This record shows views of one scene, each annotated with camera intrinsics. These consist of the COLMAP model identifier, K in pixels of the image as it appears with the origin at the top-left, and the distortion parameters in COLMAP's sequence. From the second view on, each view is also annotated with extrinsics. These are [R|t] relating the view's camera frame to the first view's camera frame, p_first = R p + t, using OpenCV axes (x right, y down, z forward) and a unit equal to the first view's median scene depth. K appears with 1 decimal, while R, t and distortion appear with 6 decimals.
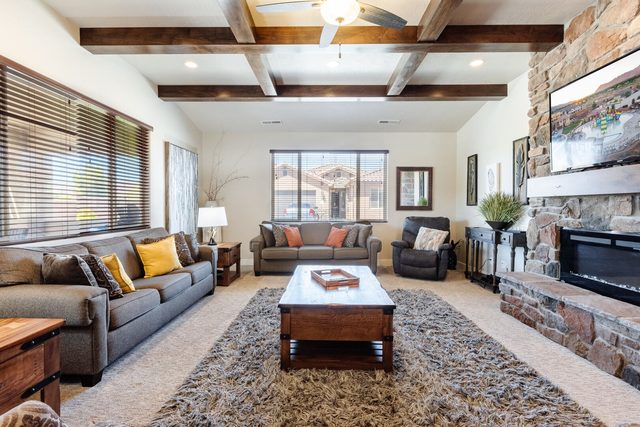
lens RADIAL K [[287.6, 0, 317.6], [0, 287.6, 210.7], [0, 0, 1]] dist [-0.002966, 0.000731]
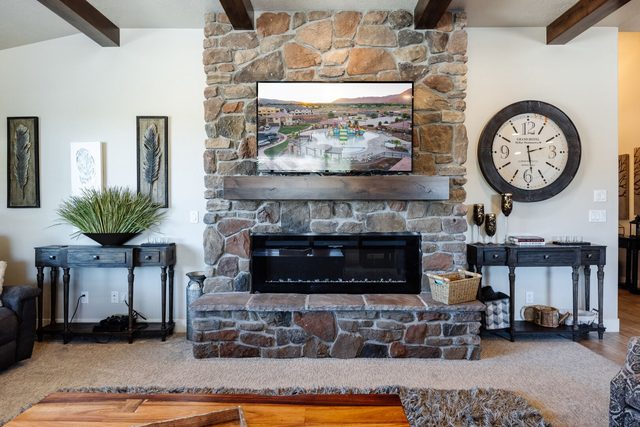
lens RADIAL K [[366.9, 0, 326.5], [0, 366.9, 205.3], [0, 0, 1]] dist [-0.007331, -0.000193]
pose [[-0.007277, -0.005948, 0.999956, -0.219888], [0.014025, 0.999883, 0.006049, -0.024827], [-0.999875, 0.014068, -0.007193, 0.558617]]
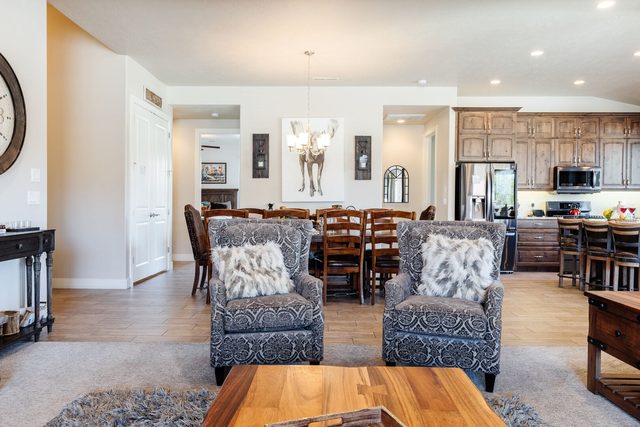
lens RADIAL K [[479.9, 0, 303.7], [0, 479.9, 212.4], [0, 0, 1]] dist [0.002625, 0.003344]
pose [[-0.999774, -0.008427, 0.019514, 0.064533], [-0.007849, 0.999532, 0.029550, 0.011772], [-0.019754, 0.029390, -0.999373, 0.912487]]
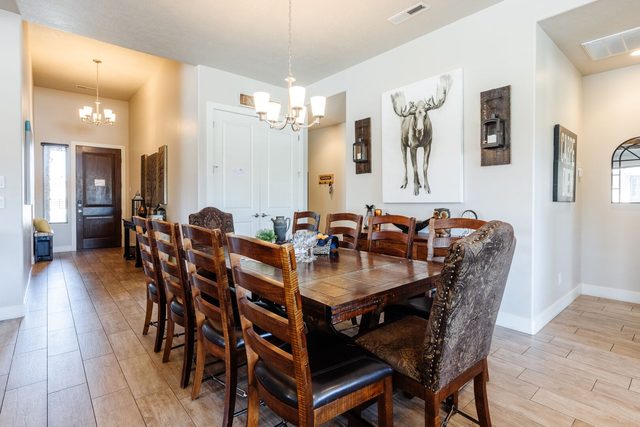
lens RADIAL K [[318.2, 0, 325.6], [0, 318.2, 197.5], [0, 0, 1]] dist [-0.003059, -0.000393]
pose [[-0.648474, -0.002601, 0.761233, -0.429494], [0.005294, 0.999955, 0.007927, 0.002564], [-0.761219, 0.009170, -0.648431, -0.228475]]
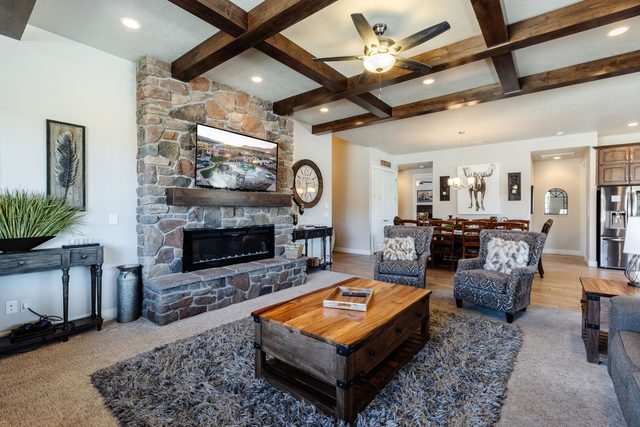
lens RADIAL K [[287.6, 0, 315.1], [0, 287.6, 209.6], [0, 0, 1]] dist [-0.002966, 0.000731]
pose [[-0.784208, -0.005796, 0.620471, -0.267488], [0.002005, 0.999927, 0.011875, -0.030768], [-0.620495, 0.010556, -0.784139, 1.167938]]
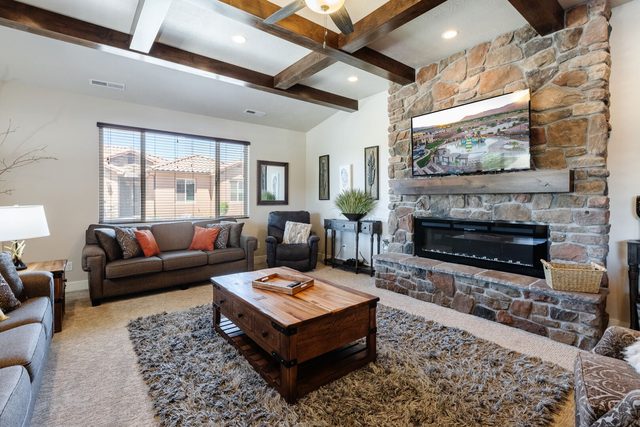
lens RADIAL K [[298.6, 0, 319.1], [0, 298.6, 201.4], [0, 0, 1]] dist [-0.002275, 0.001336]
pose [[0.776989, -0.009307, 0.629445, -0.286404], [0.013676, 0.999904, -0.002097, -0.013806], [-0.629365, 0.010238, 0.777042, 0.132170]]
